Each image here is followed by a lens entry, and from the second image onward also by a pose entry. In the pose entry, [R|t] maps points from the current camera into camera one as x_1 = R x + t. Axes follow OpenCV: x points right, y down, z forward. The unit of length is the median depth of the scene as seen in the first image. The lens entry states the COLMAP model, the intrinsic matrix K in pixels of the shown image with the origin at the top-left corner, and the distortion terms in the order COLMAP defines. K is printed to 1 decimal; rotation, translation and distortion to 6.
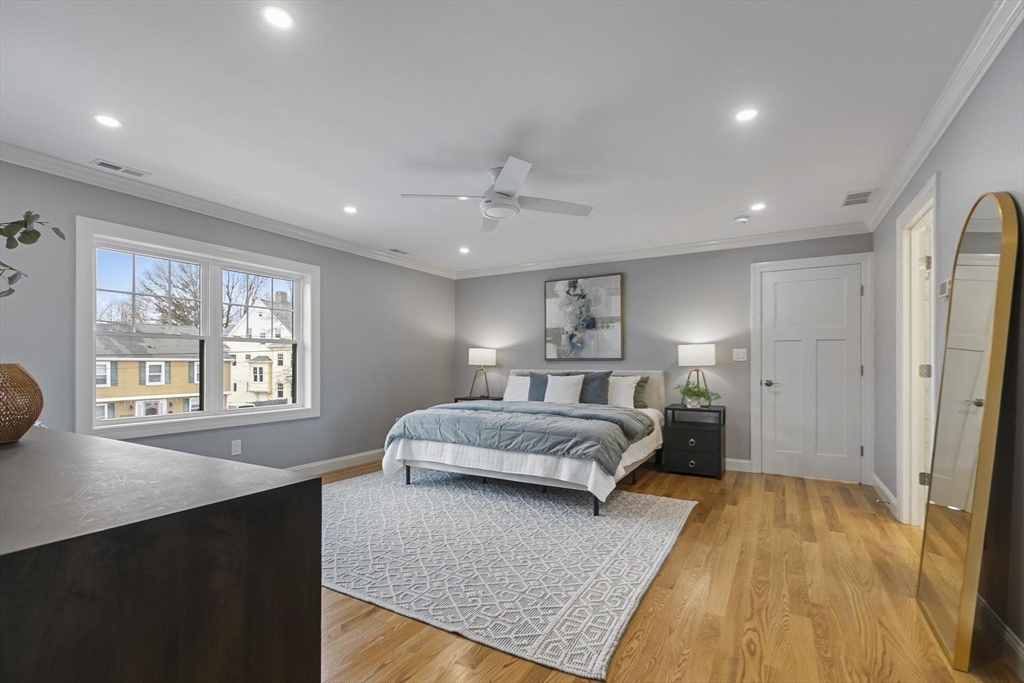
lens RADIAL K [[457.1, 0, 533.5], [0, 457.1, 361.0], [0, 0, 1]] dist [0.001984, 0.000862]
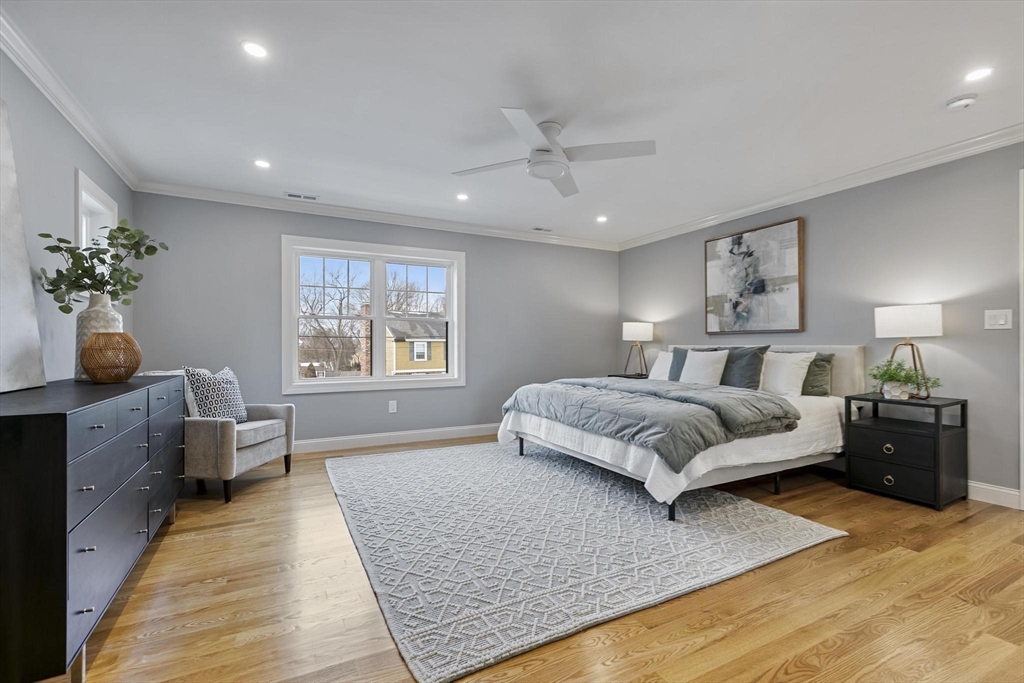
lens RADIAL K [[457.1, 0, 510.7], [0, 457.1, 342.3], [0, 0, 1]] dist [0.001984, 0.000862]
pose [[0.842719, -0.004244, -0.538337, 0.243055], [0.006223, 0.999979, 0.001859, 0.013345], [0.538318, -0.004917, 0.842727, 0.117999]]
